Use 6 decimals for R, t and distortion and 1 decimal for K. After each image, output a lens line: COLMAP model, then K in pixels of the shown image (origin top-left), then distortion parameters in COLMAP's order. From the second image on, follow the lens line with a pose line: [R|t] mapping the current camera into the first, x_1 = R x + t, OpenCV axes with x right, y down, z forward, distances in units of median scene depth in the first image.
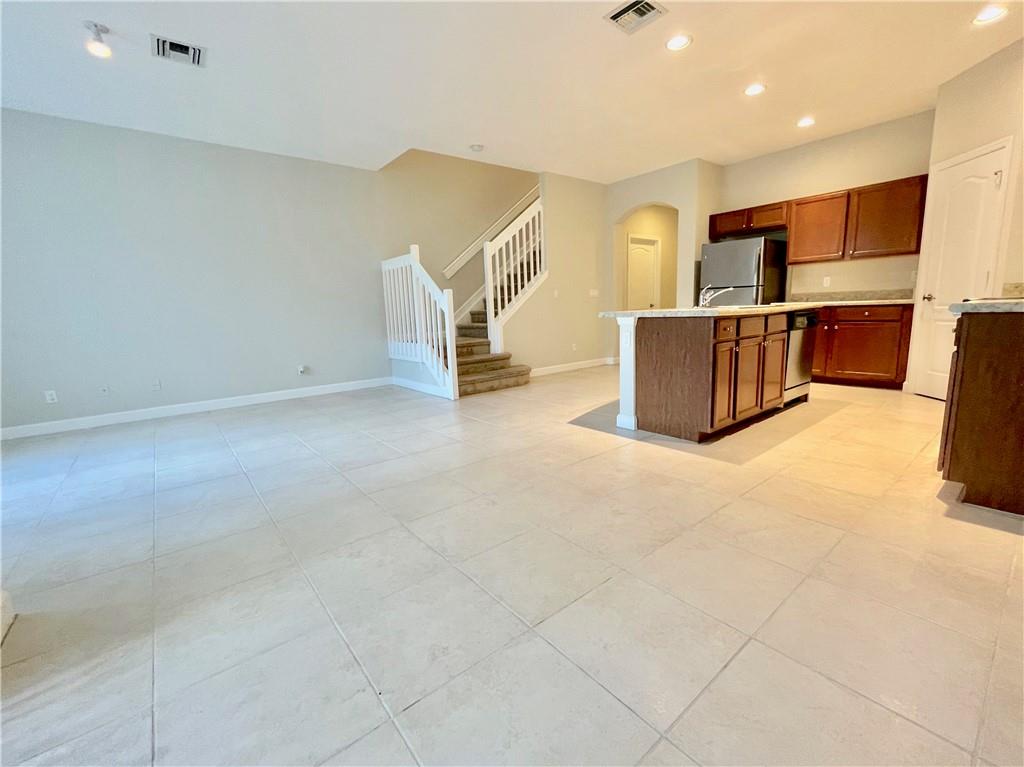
lens RADIAL K [[439.6, 0, 512.0], [0, 439.6, 383.5], [0, 0, 1]] dist [-0.002035, -0.000358]
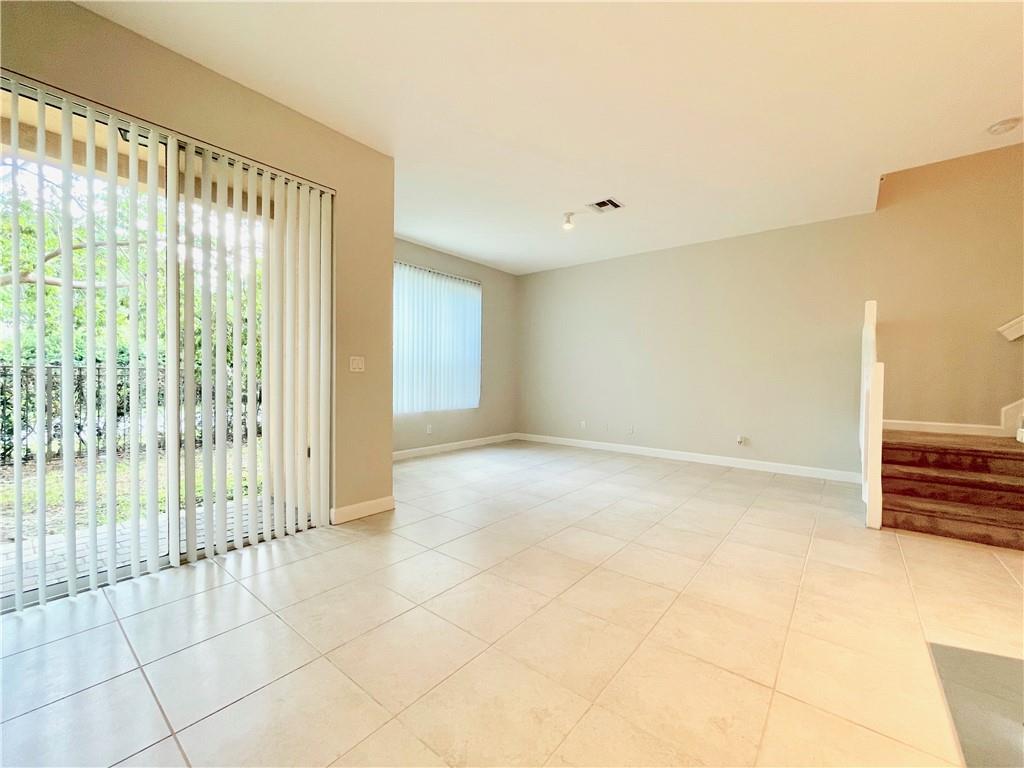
lens RADIAL K [[416.3, 0, 515.9], [0, 416.3, 381.6], [0, 0, 1]] dist [-0.000417, 0.000085]
pose [[0.213240, 0.052336, -0.975597, 0.413883], [-0.182571, 0.983109, 0.012833, -0.103372], [0.959790, 0.175379, 0.219193, 0.370523]]
